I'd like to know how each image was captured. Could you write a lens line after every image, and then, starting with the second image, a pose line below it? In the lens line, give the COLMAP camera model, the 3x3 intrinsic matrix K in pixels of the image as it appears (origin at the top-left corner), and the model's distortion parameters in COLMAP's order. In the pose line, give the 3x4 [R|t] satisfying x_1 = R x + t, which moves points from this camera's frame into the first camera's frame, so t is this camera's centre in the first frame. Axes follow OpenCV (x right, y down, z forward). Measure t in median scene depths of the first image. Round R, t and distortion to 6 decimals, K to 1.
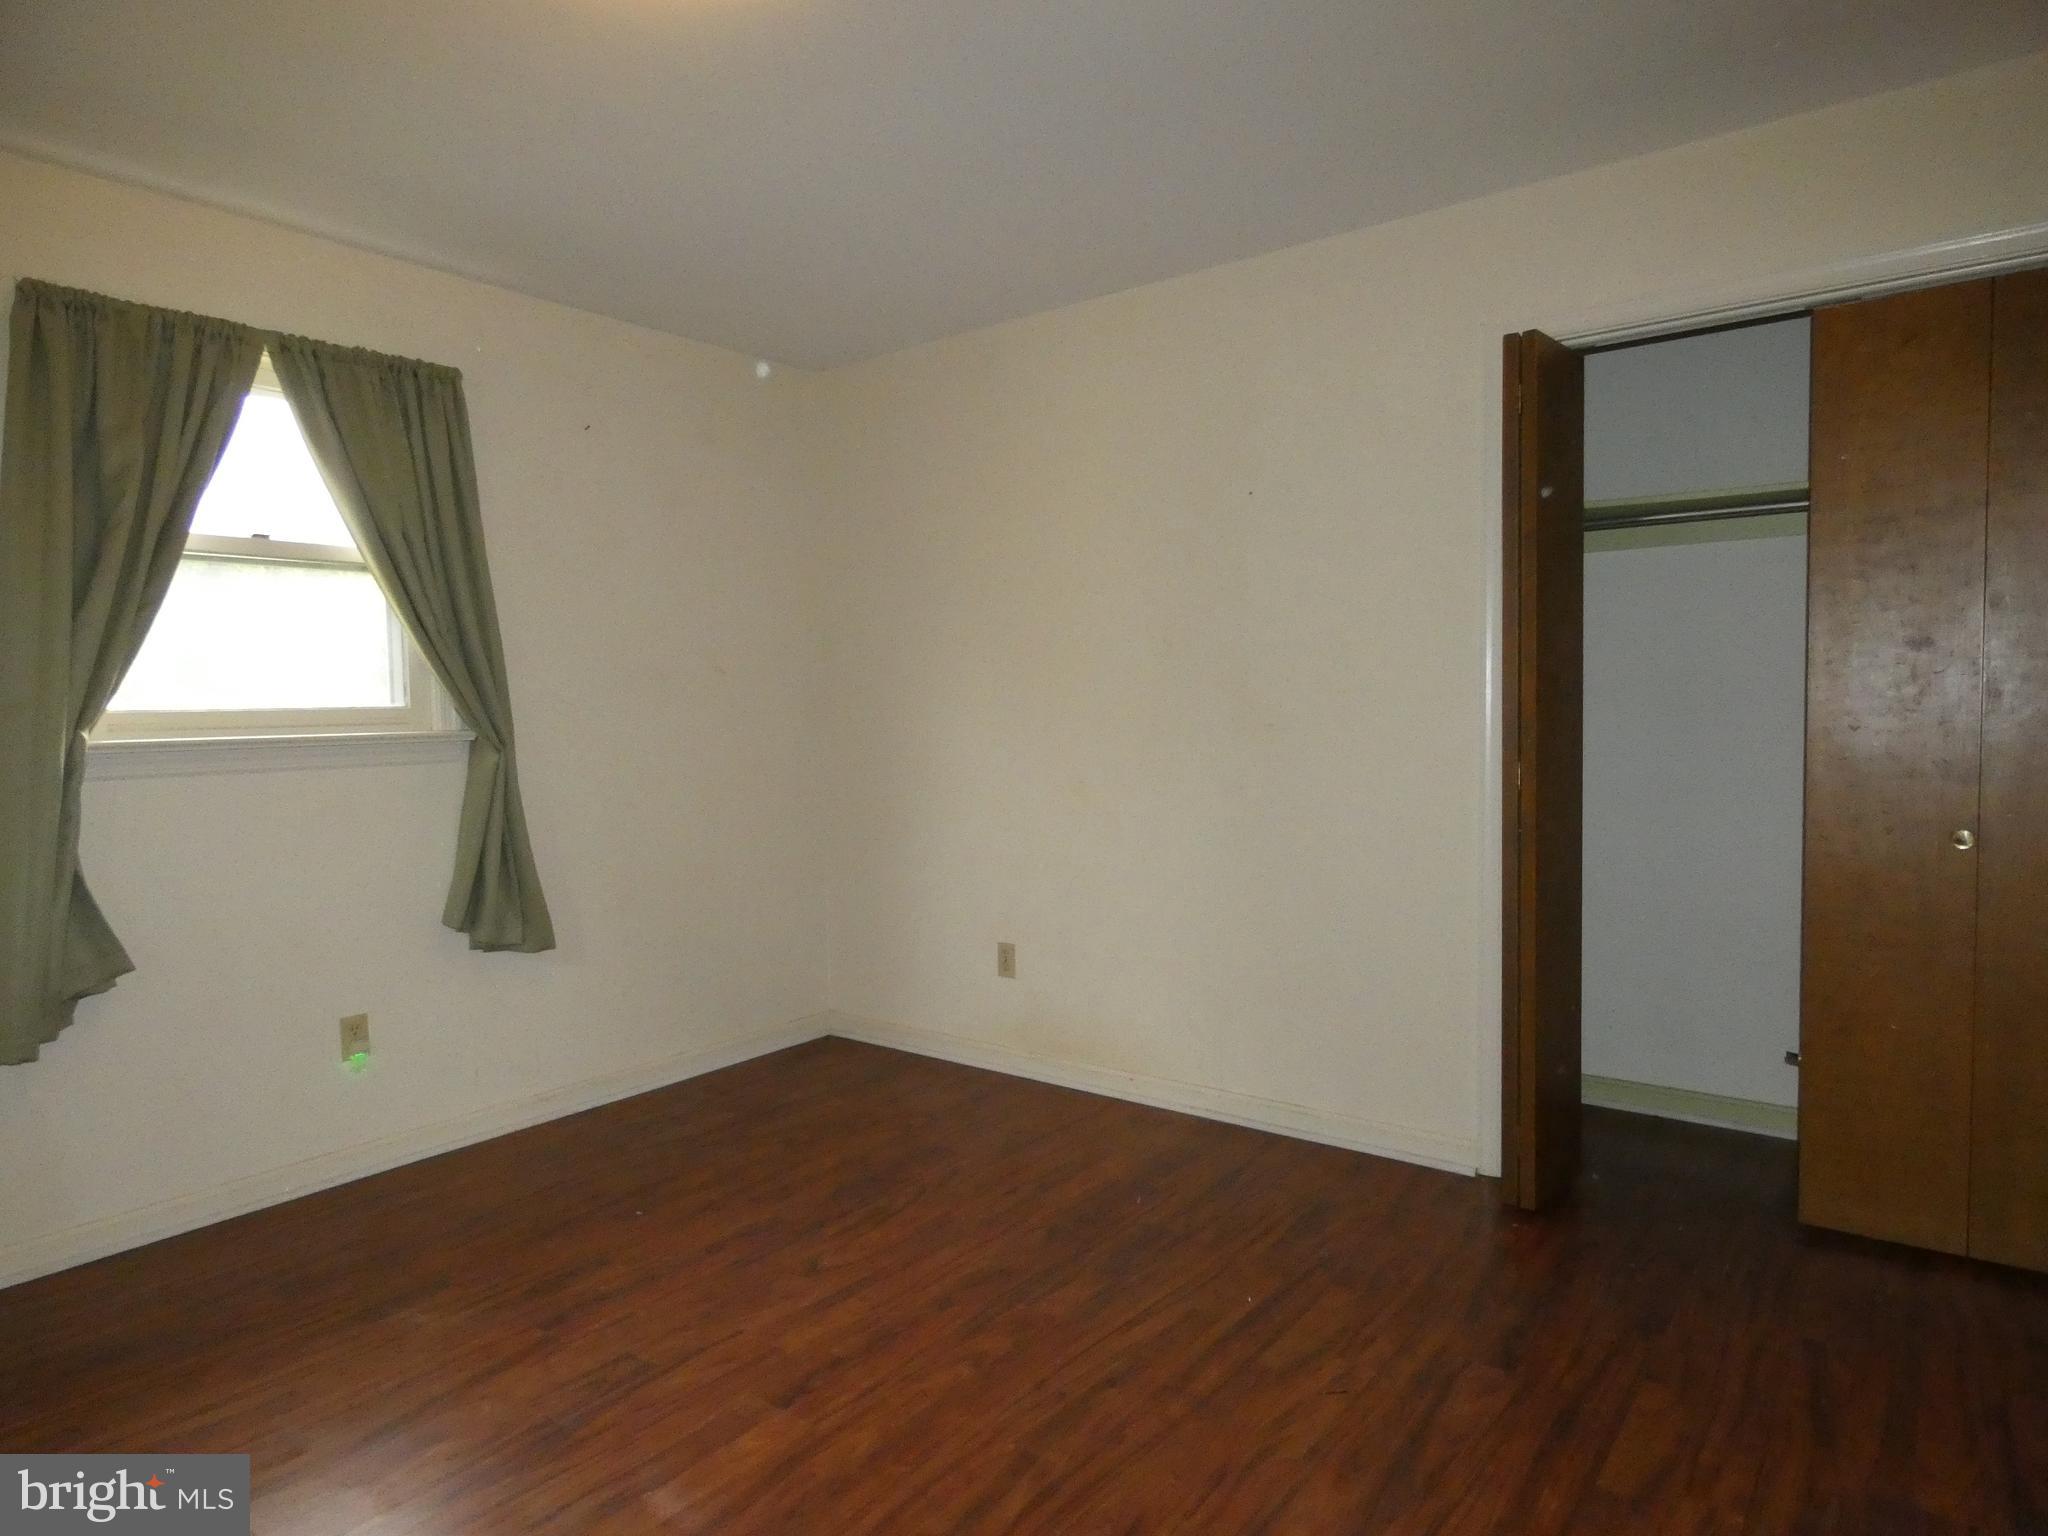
lens RADIAL K [[1233.7, 0, 1025.7], [0, 1233.7, 768.7], [0, 0, 1]] dist [0.001991, -0.001919]
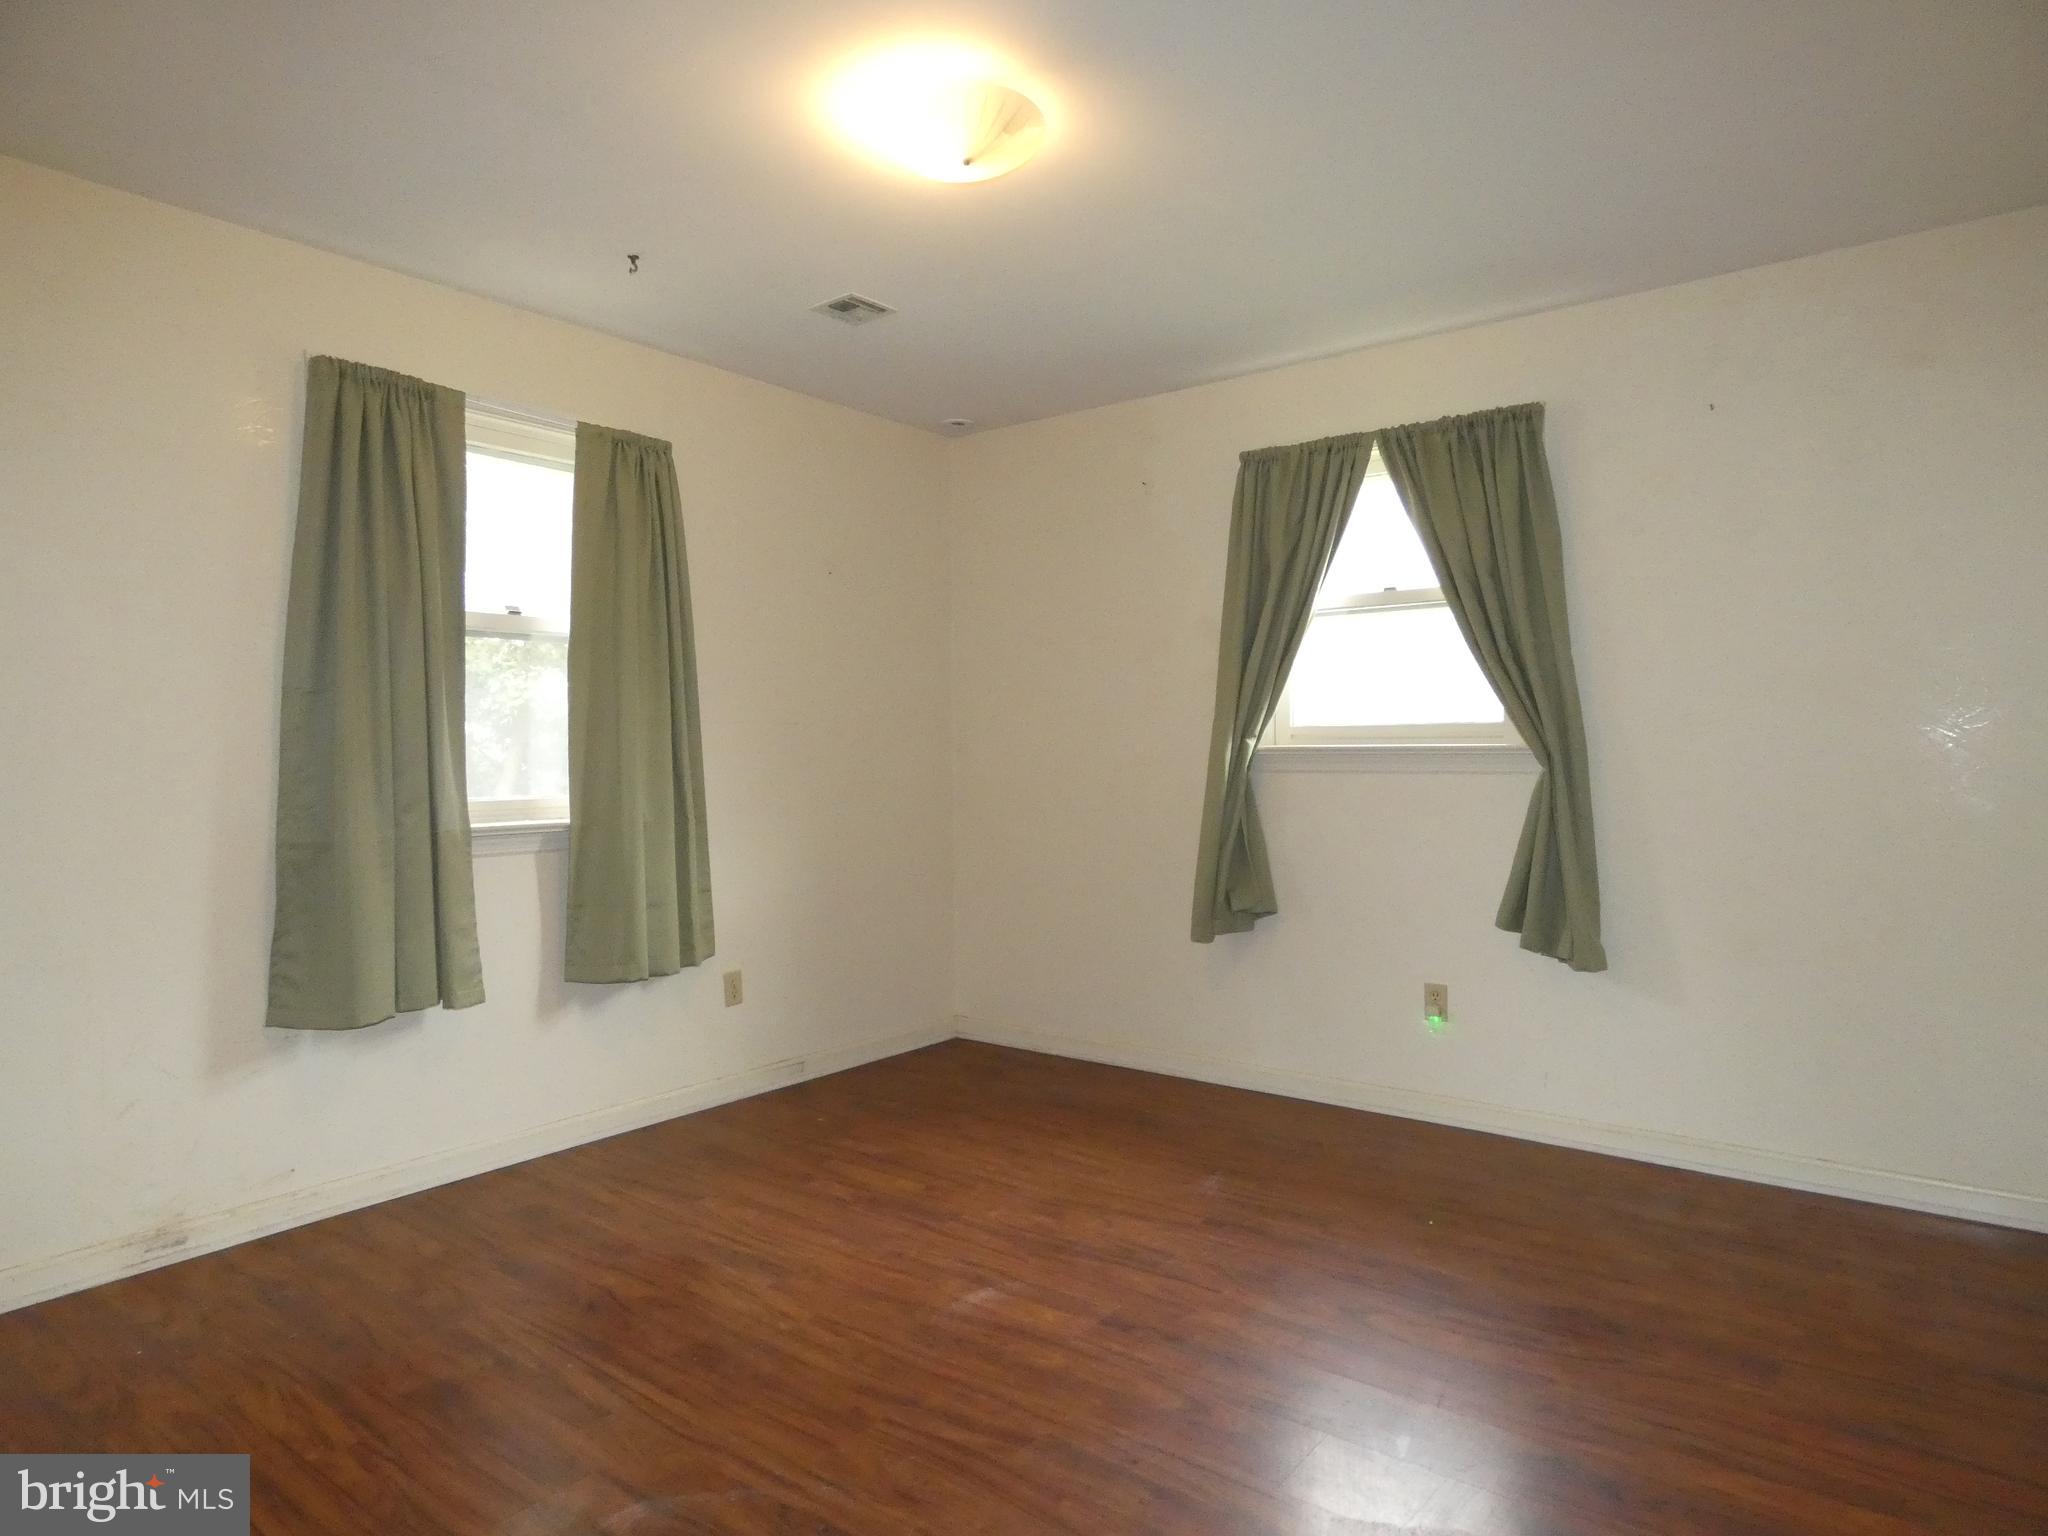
lens RADIAL K [[1233.7, 0, 1025.7], [0, 1233.7, 768.7], [0, 0, 1]] dist [0.001991, -0.001919]
pose [[0.002227, 0.036914, -0.999316, 0.687445], [-0.047872, 0.998177, 0.036766, -0.032758], [0.998851, 0.047757, 0.003990, 0.650914]]
